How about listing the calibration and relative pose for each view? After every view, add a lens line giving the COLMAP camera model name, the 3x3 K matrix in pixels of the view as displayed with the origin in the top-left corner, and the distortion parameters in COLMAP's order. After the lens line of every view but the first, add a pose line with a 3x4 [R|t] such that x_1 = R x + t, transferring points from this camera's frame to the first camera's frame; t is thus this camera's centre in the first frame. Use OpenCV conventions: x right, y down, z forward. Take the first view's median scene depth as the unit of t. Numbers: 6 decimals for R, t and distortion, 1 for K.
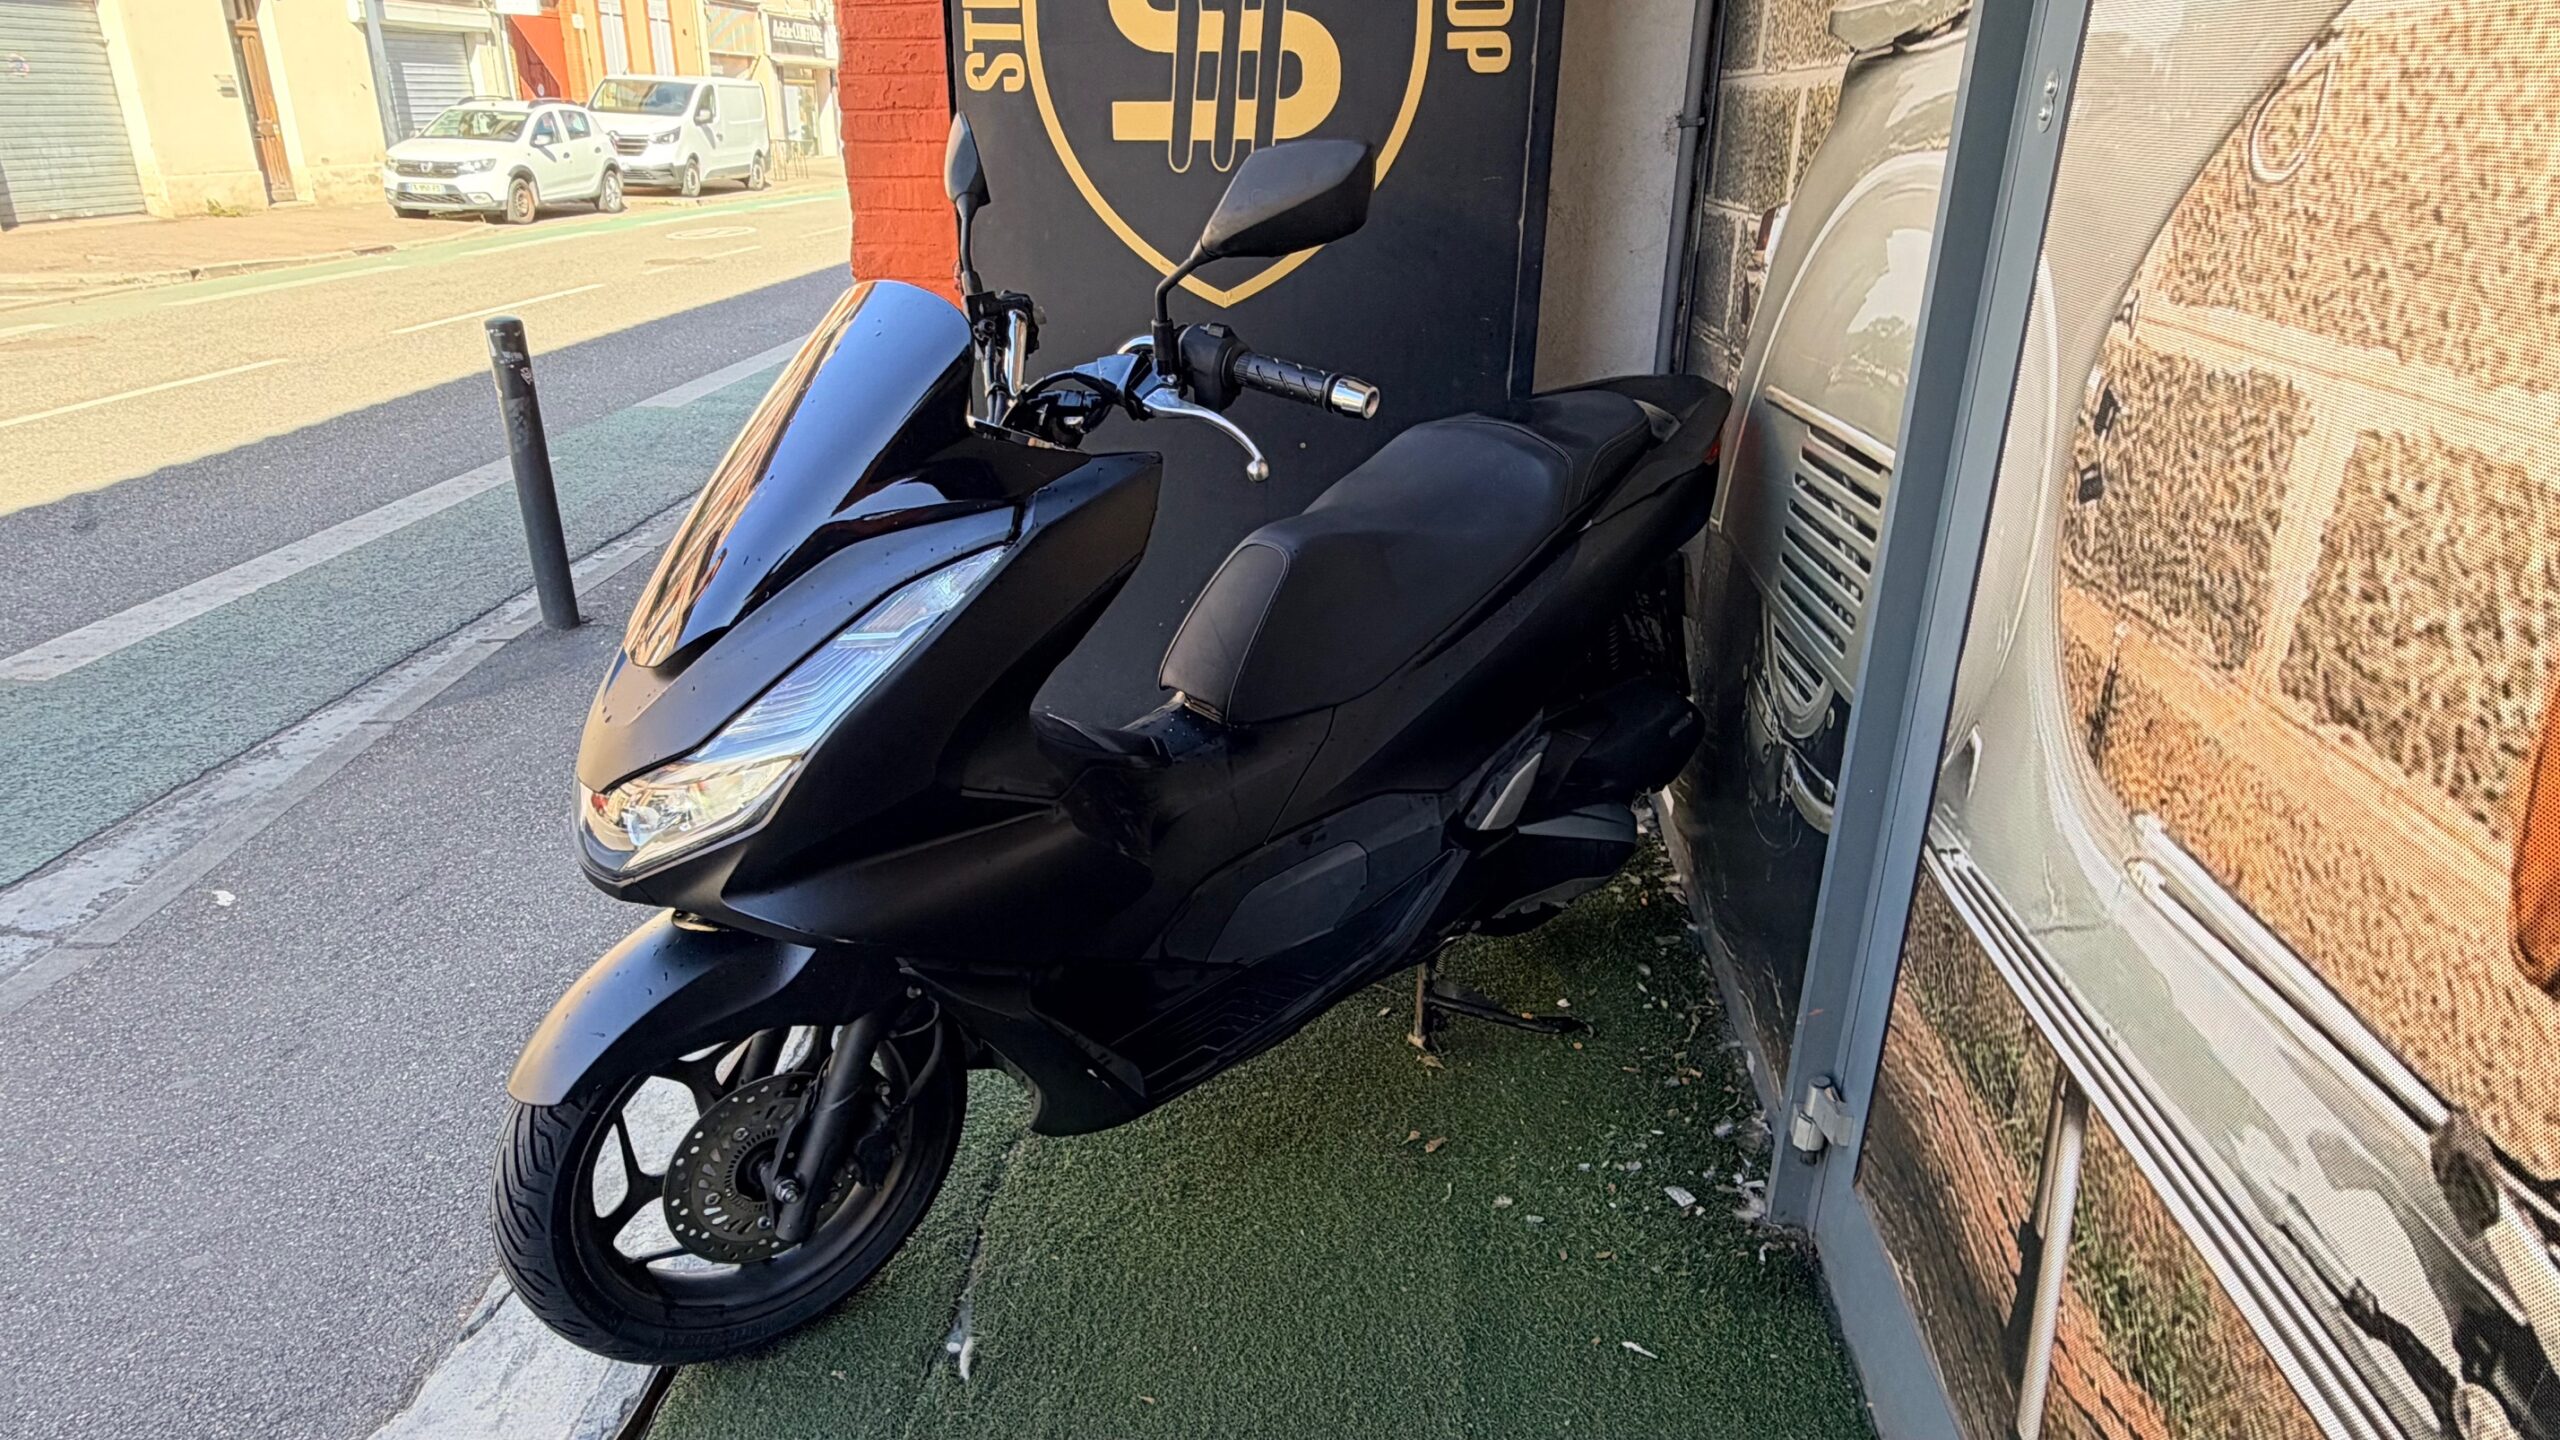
lens RADIAL K [[1515.3, 0, 1262.7], [0, 1515.3, 724.5], [0, 0, 1]] dist [0.001733, -0.001494]
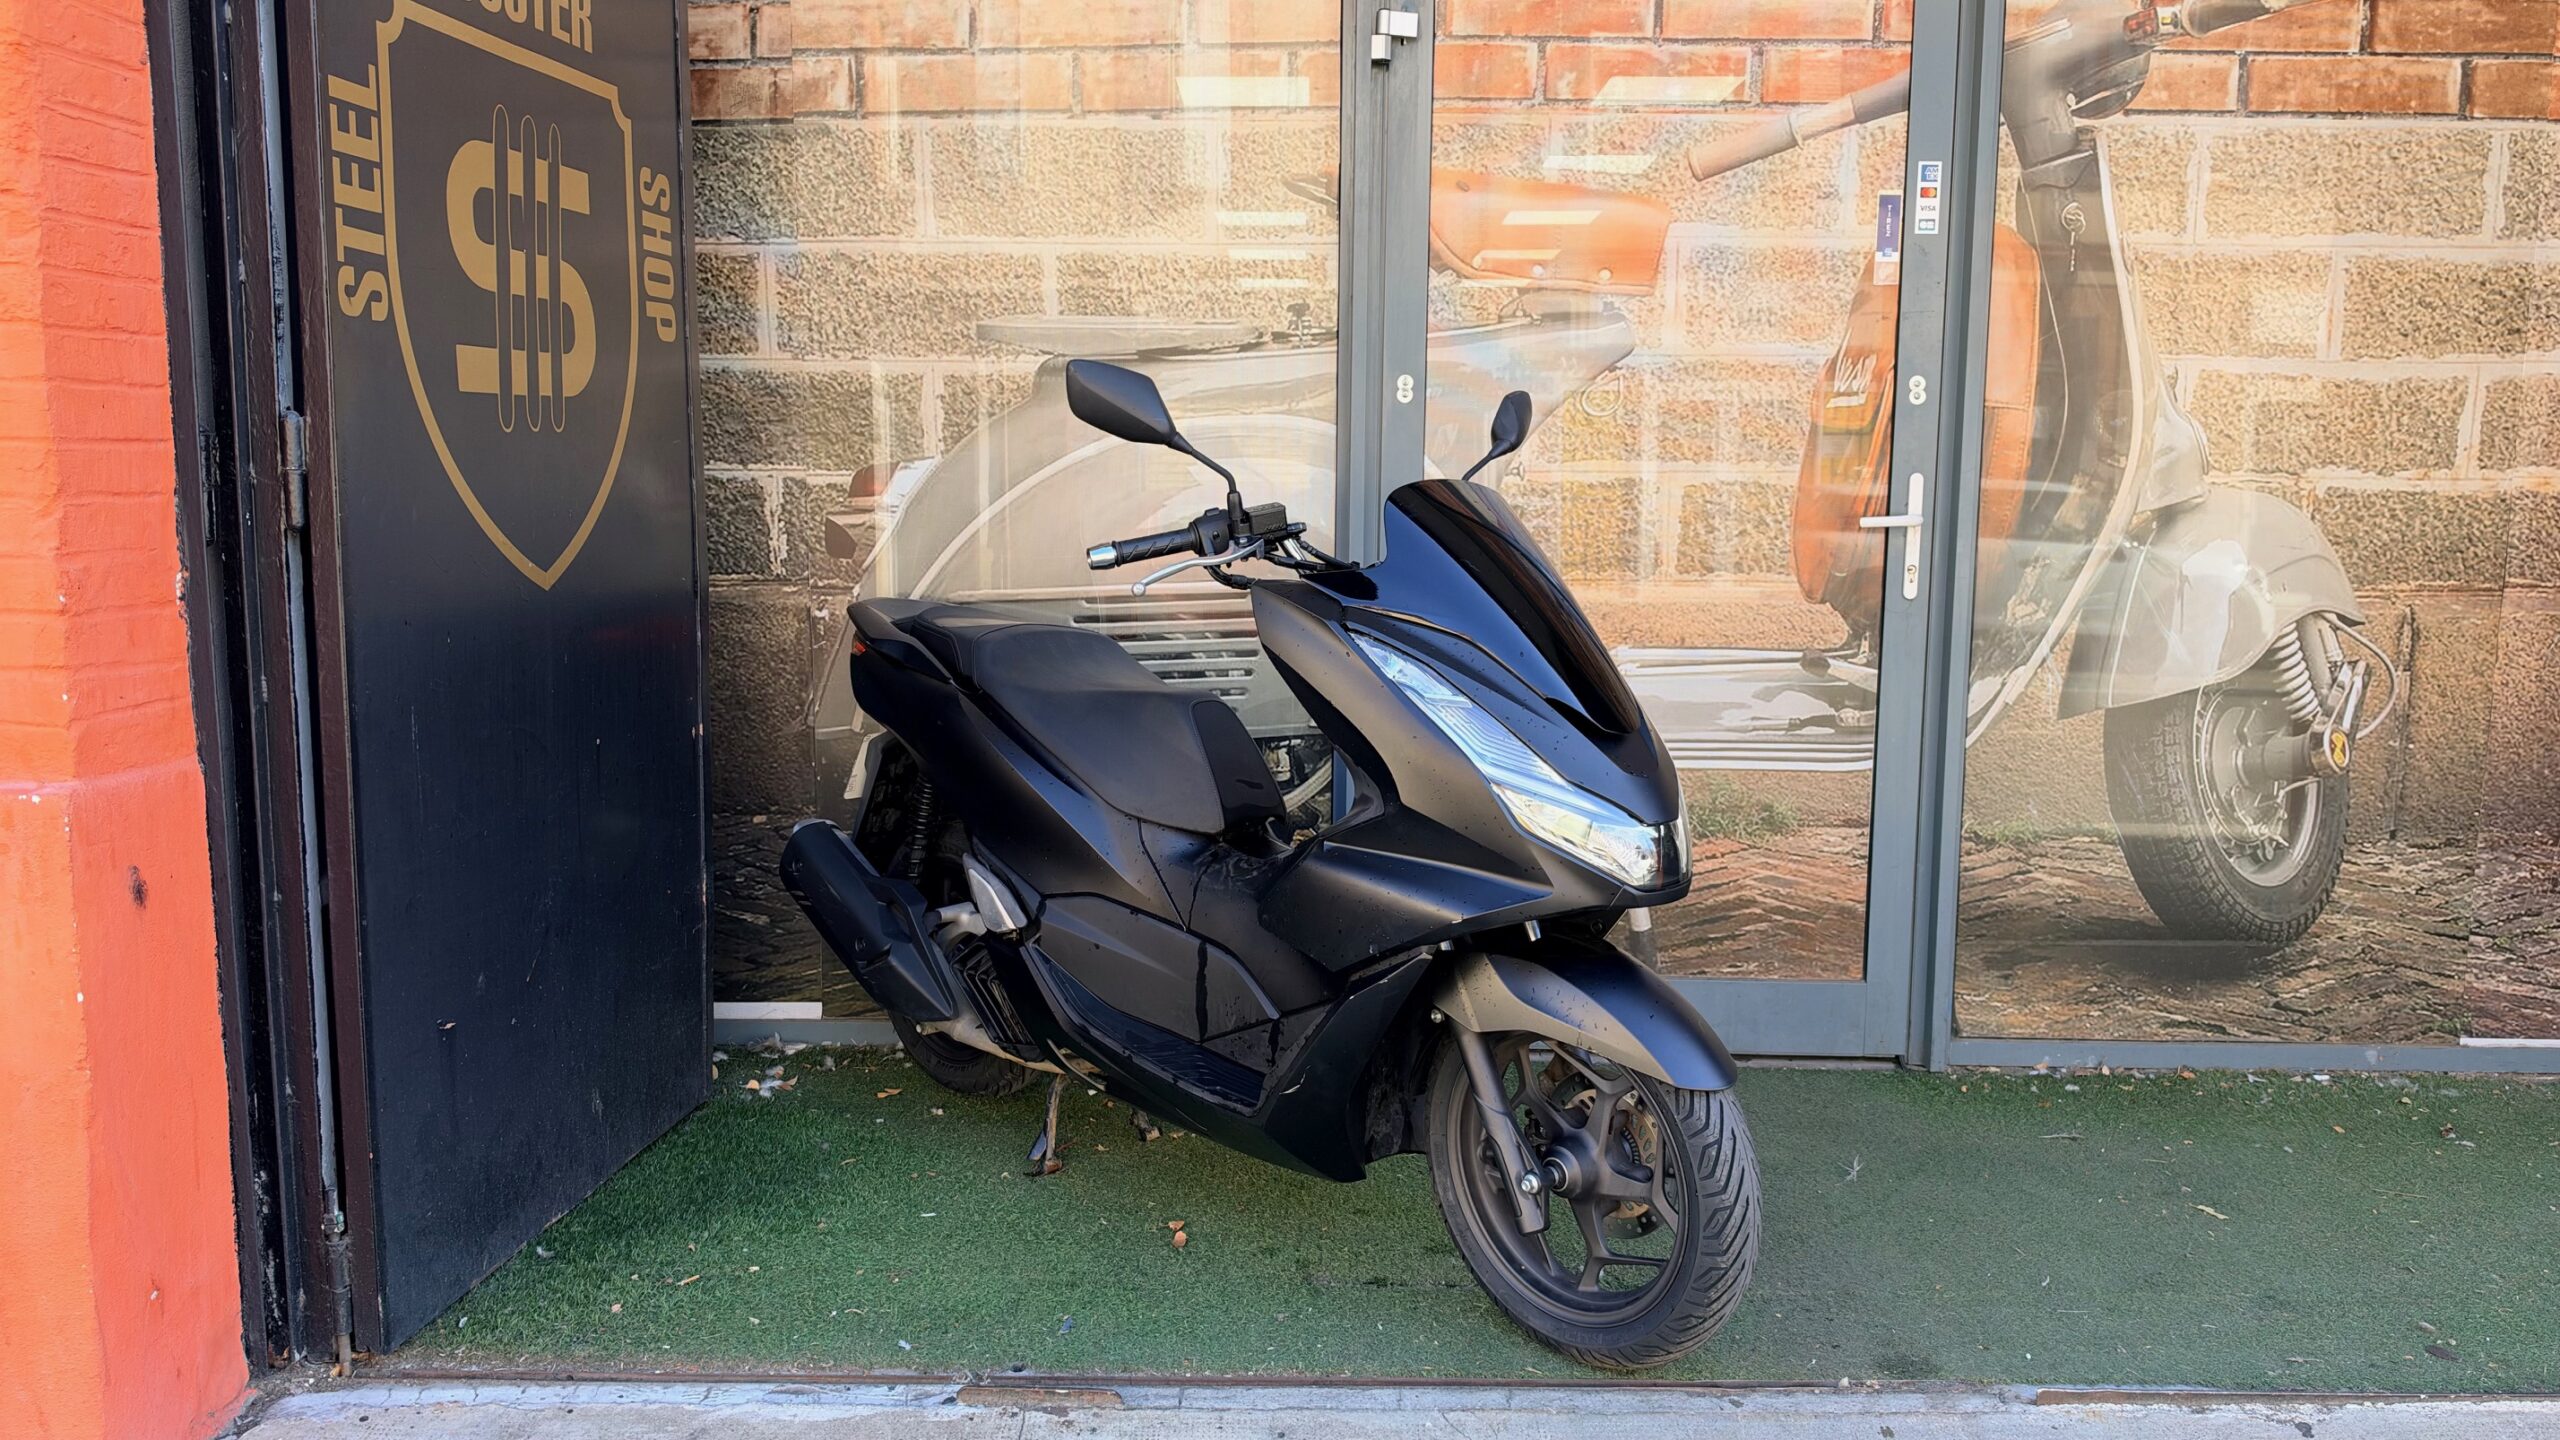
lens RADIAL K [[1824.4, 0, 1280.0], [0, 1824.4, 720.0], [0, 0, 1]] dist [0.173552, -0.411966]
pose [[-0.064318, -0.136325, 0.988574, -2.494761], [0.372553, 0.915723, 0.150517, -0.513632], [-0.925779, 0.377978, -0.008109, 1.600384]]
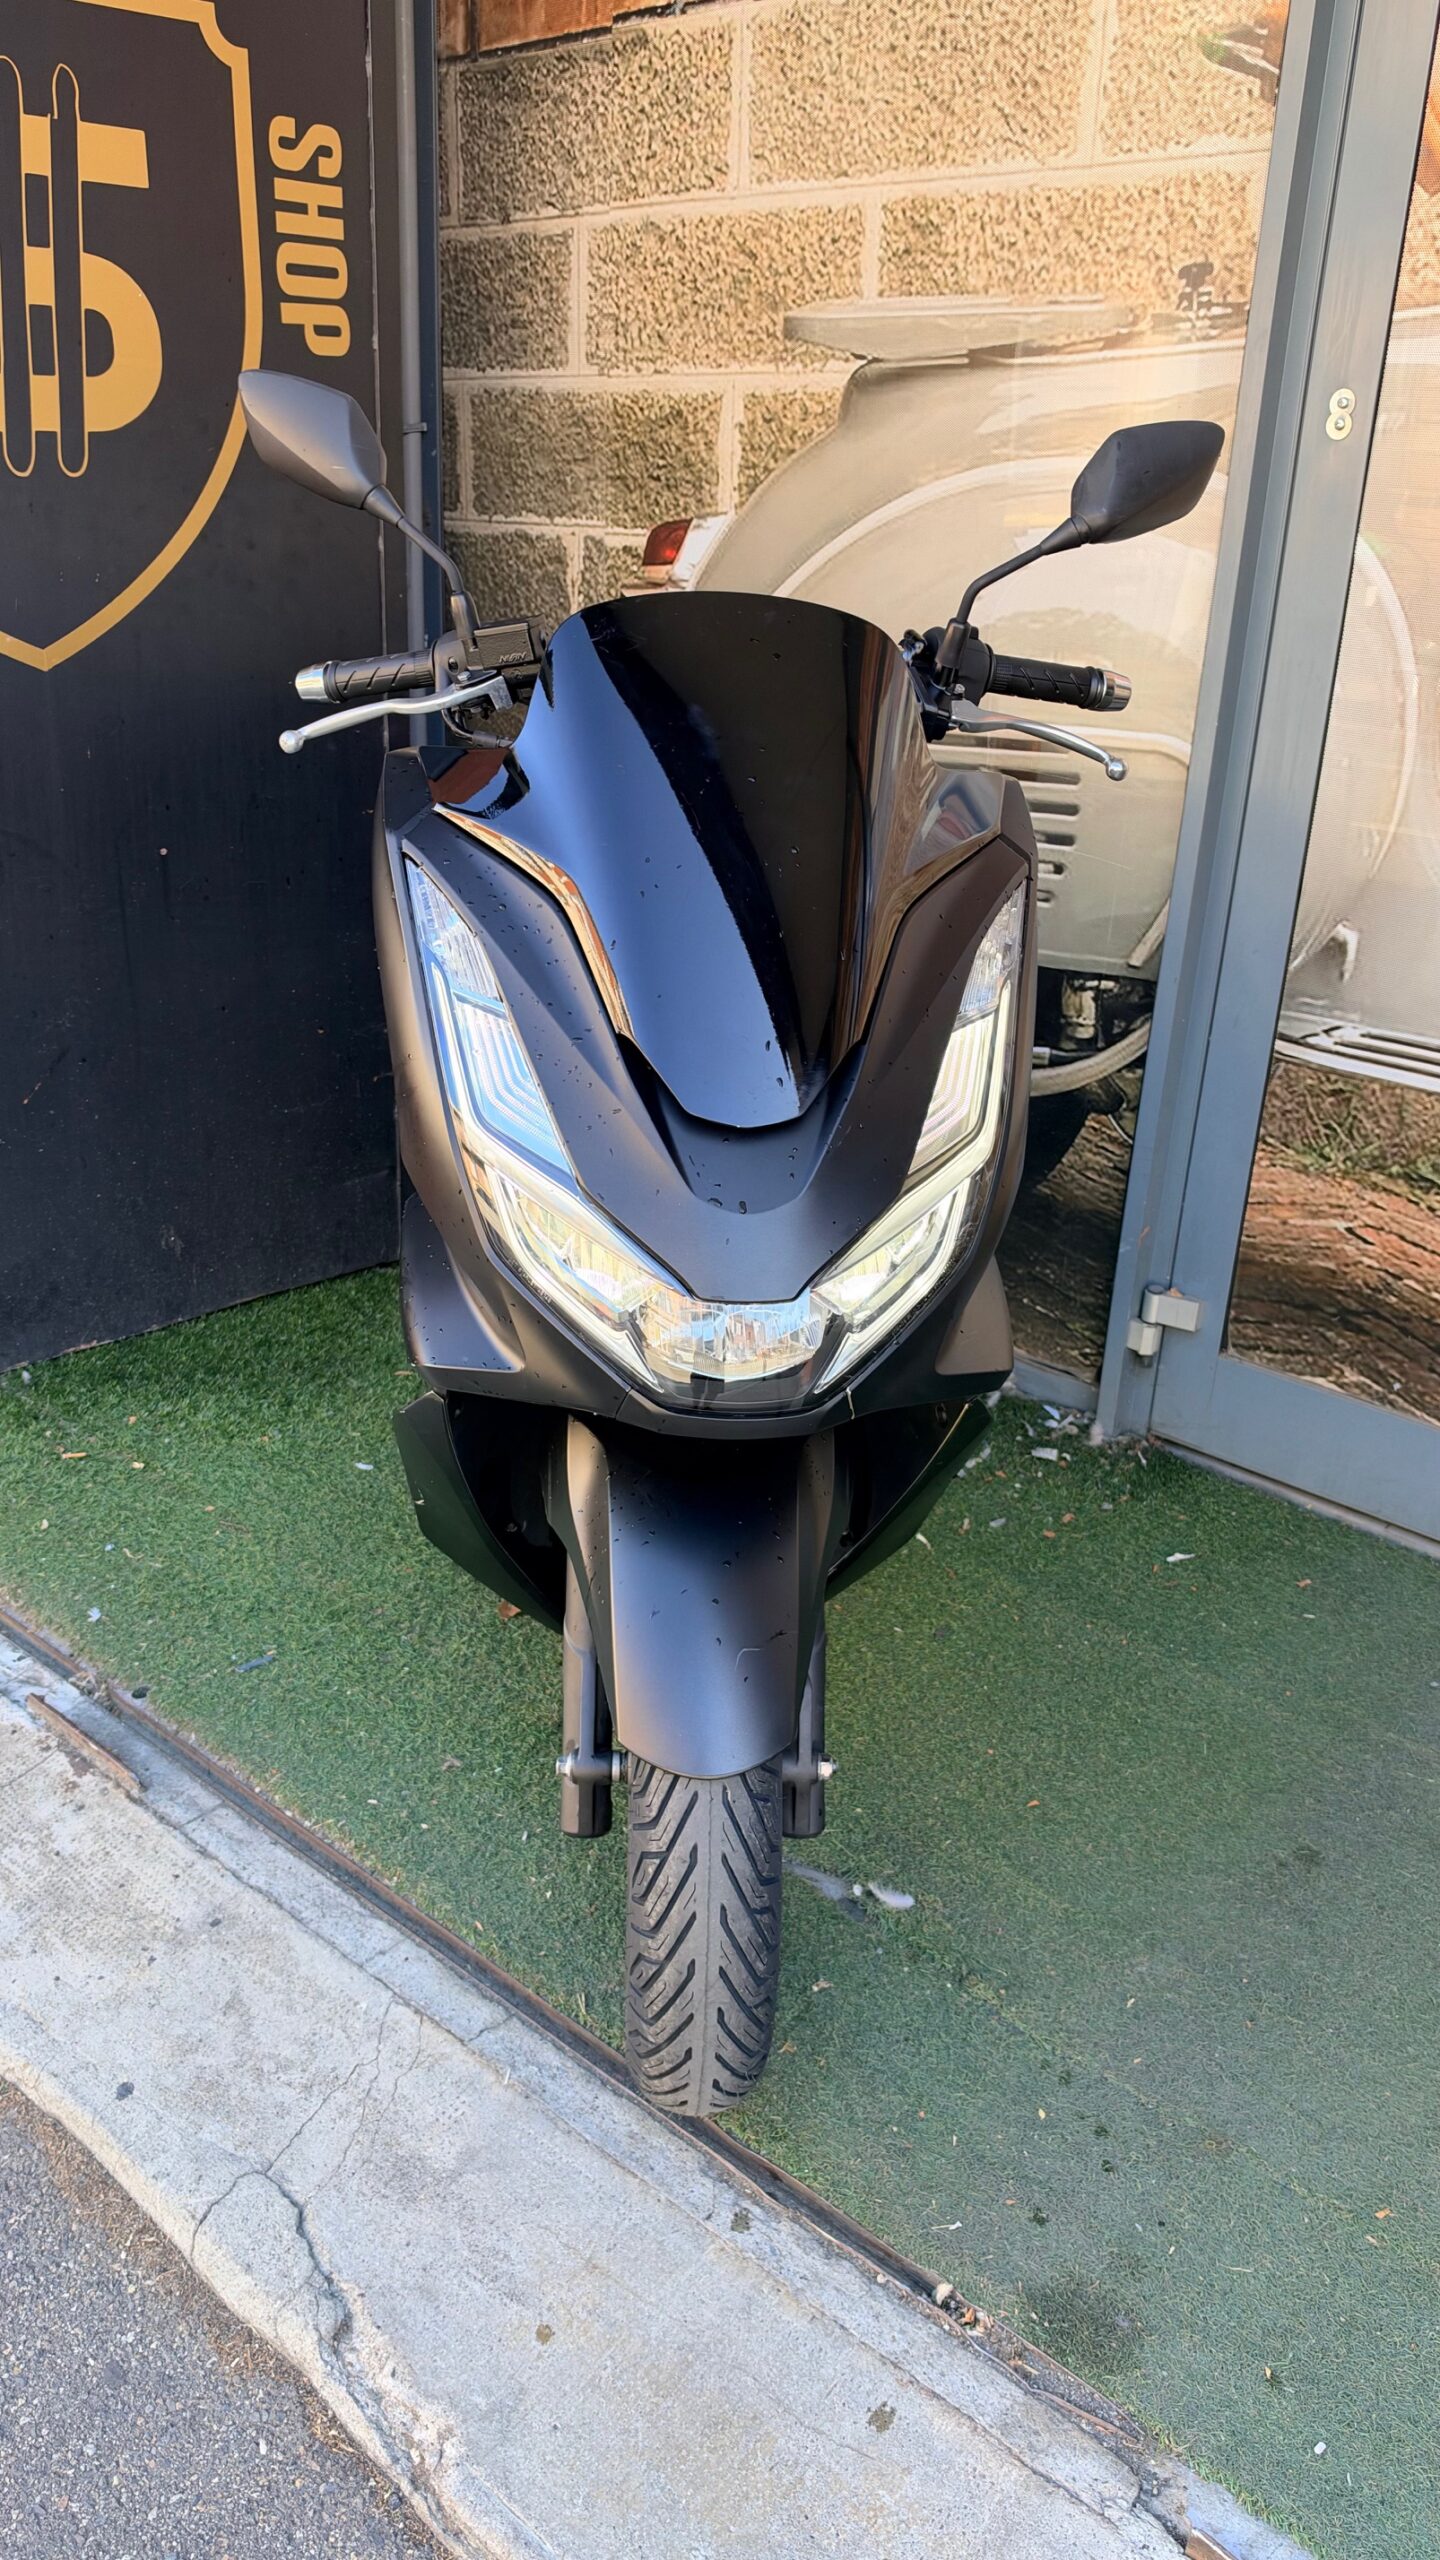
lens RADIAL K [[1858.0, 0, 718.7], [0, 1858.0, 1299.8], [0, 0, 1]] dist [-0.045992, 0.028170]
pose [[0.595304, -0.312103, 0.740408, -1.357222], [0.274953, 0.944975, 0.177266, -0.148854], [-0.754993, 0.098050, 0.648361, 0.550942]]
